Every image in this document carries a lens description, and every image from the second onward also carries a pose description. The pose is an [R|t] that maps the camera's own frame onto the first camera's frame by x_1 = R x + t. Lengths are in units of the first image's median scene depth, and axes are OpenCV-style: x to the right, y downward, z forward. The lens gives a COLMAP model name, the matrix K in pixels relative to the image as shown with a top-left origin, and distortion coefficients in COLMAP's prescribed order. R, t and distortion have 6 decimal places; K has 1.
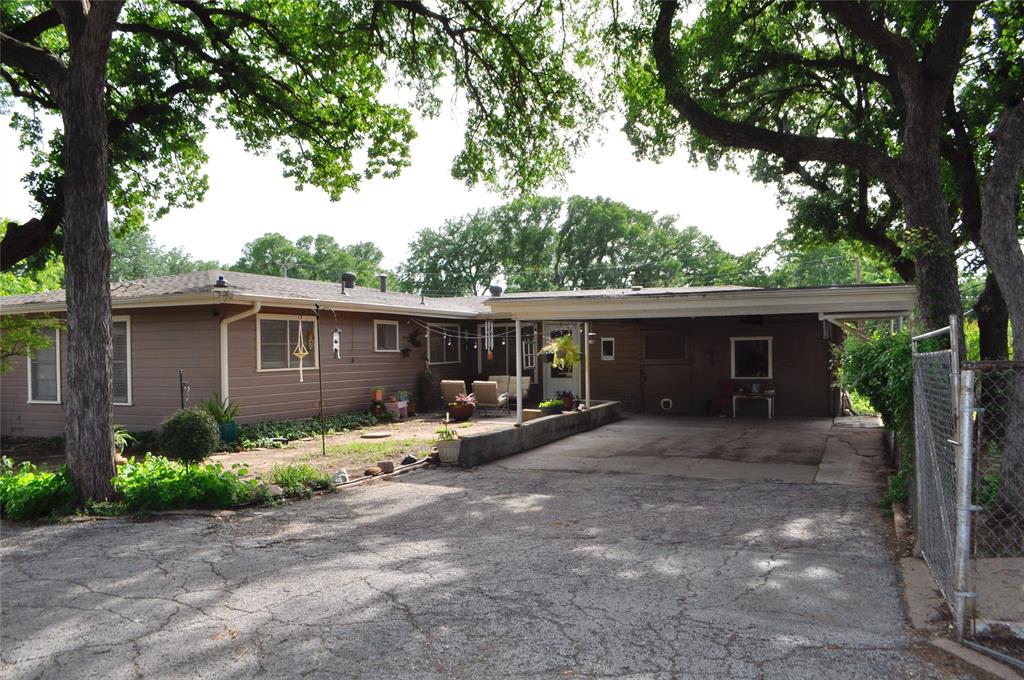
lens RADIAL K [[839.2, 0, 512.0], [0, 839.2, 340.0], [0, 0, 1]] dist [-0.079718, 0.009778]
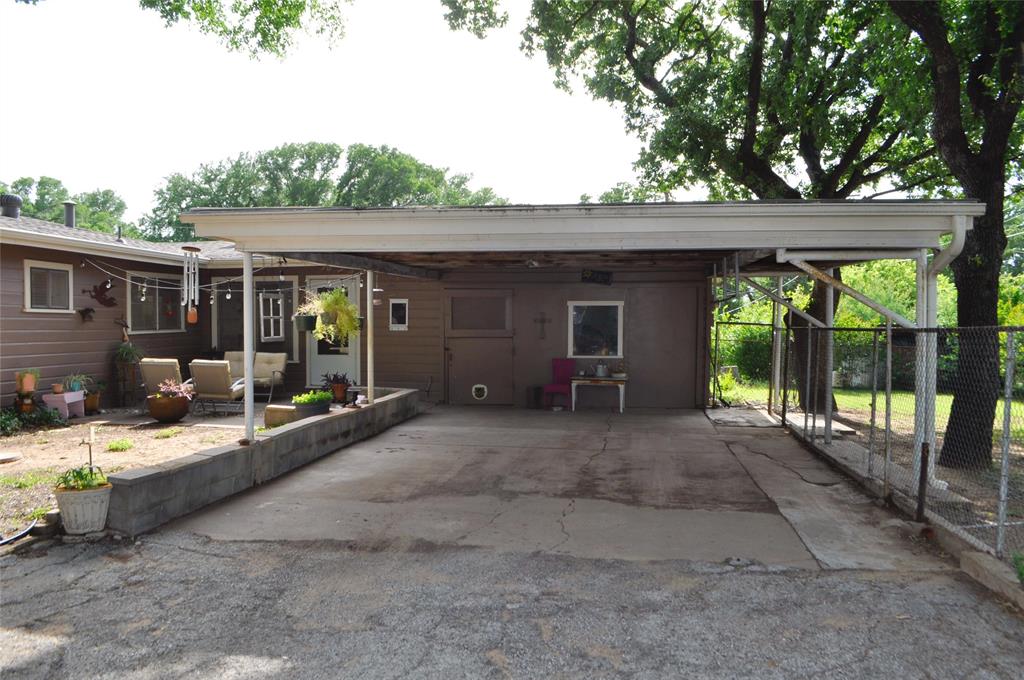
lens RADIAL K [[839.2, 0, 512.0], [0, 839.2, 340.0], [0, 0, 1]] dist [-0.079718, 0.009778]
pose [[0.965998, 0.008609, 0.258408, 0.024409], [-0.016274, 0.999488, 0.027537, 0.011345], [-0.258039, -0.030805, 0.965643, 0.299918]]
